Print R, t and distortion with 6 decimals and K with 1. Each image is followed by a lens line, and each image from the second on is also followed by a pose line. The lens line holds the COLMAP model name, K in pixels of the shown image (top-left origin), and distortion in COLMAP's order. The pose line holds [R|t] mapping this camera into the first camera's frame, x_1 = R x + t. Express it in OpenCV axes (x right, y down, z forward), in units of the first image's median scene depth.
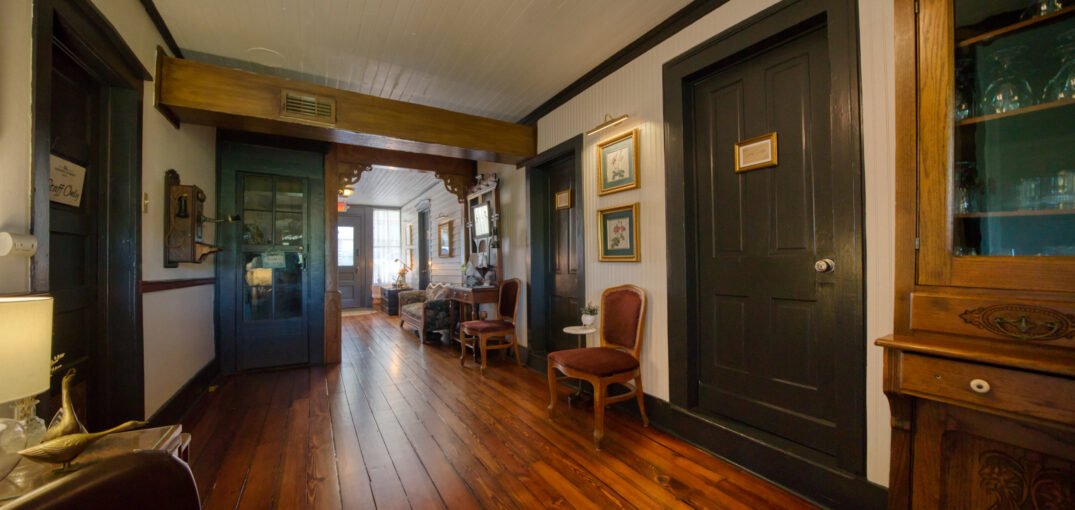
lens RADIAL K [[352.4, 0, 534.9], [0, 352.4, 255.5], [0, 0, 1]] dist [0.001529, 0.000052]
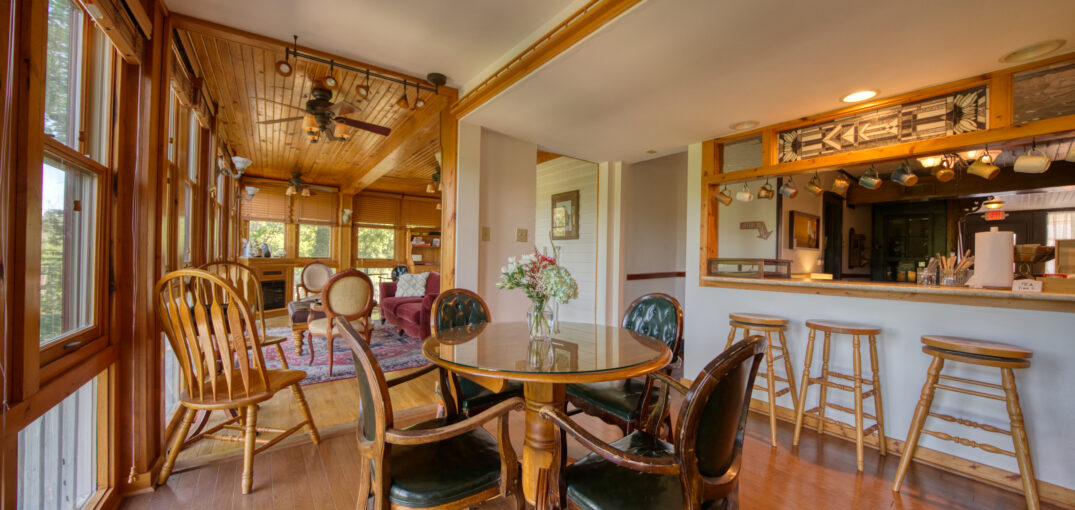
lens RADIAL K [[352.4, 0, 530.9], [0, 352.4, 259.9], [0, 0, 1]] dist [0.001529, 0.000052]
pose [[0.062383, 0.001819, -0.998051, 1.142673], [0.002258, 0.999996, 0.001964, -0.033822], [0.998050, -0.002377, 0.062379, -1.231898]]
